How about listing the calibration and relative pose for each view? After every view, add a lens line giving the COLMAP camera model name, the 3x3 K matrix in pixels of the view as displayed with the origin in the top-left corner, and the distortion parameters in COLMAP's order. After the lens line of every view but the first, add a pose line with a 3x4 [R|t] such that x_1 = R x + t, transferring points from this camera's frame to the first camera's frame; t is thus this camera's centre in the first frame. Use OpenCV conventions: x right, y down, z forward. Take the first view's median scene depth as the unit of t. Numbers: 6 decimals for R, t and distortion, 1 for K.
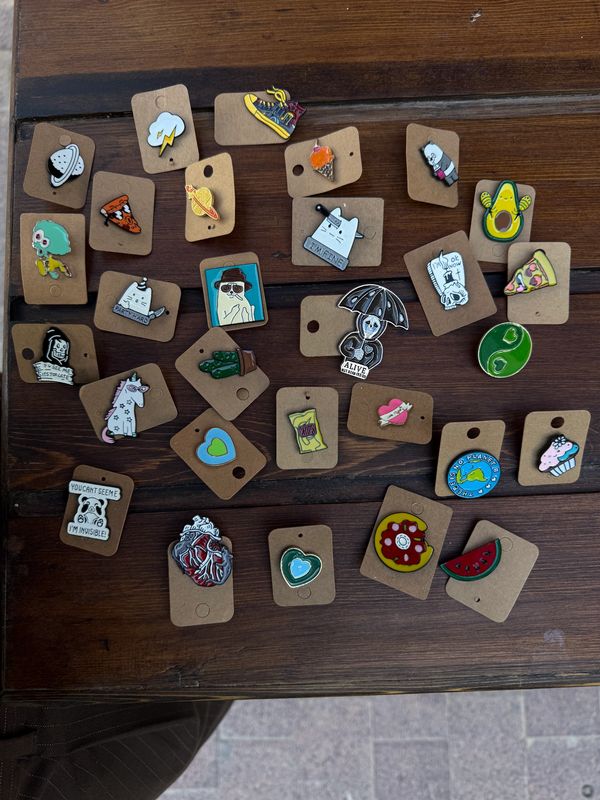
lens RADIAL K [[541.7, 0, 300.0], [0, 541.7, 400.0], [0, 0, 1]] dist [0.043162, -0.026529]
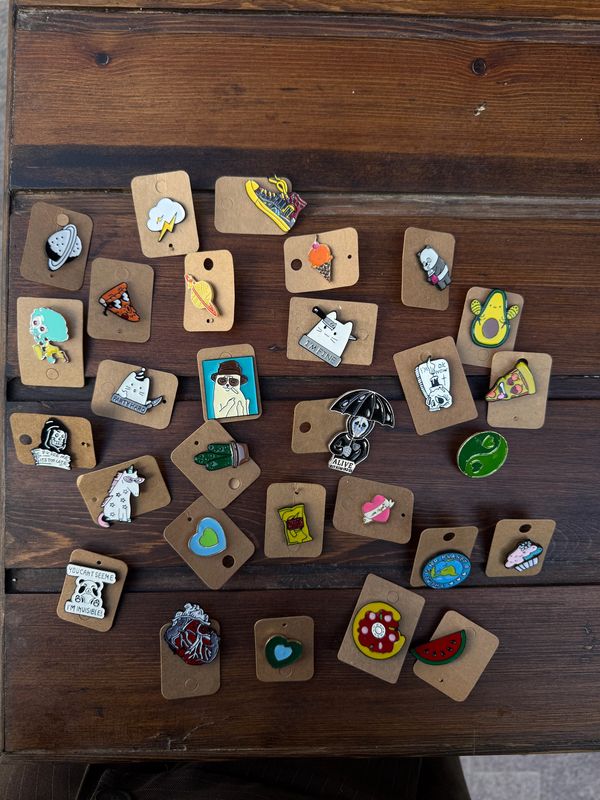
lens RADIAL K [[541.7, 0, 300.0], [0, 541.7, 400.0], [0, 0, 1]] dist [0.043162, -0.026529]
pose [[0.998093, 0.041470, 0.045720, -0.034106], [-0.045836, 0.994030, 0.099009, -0.279389], [-0.041341, -0.100916, 0.994036, -0.033444]]
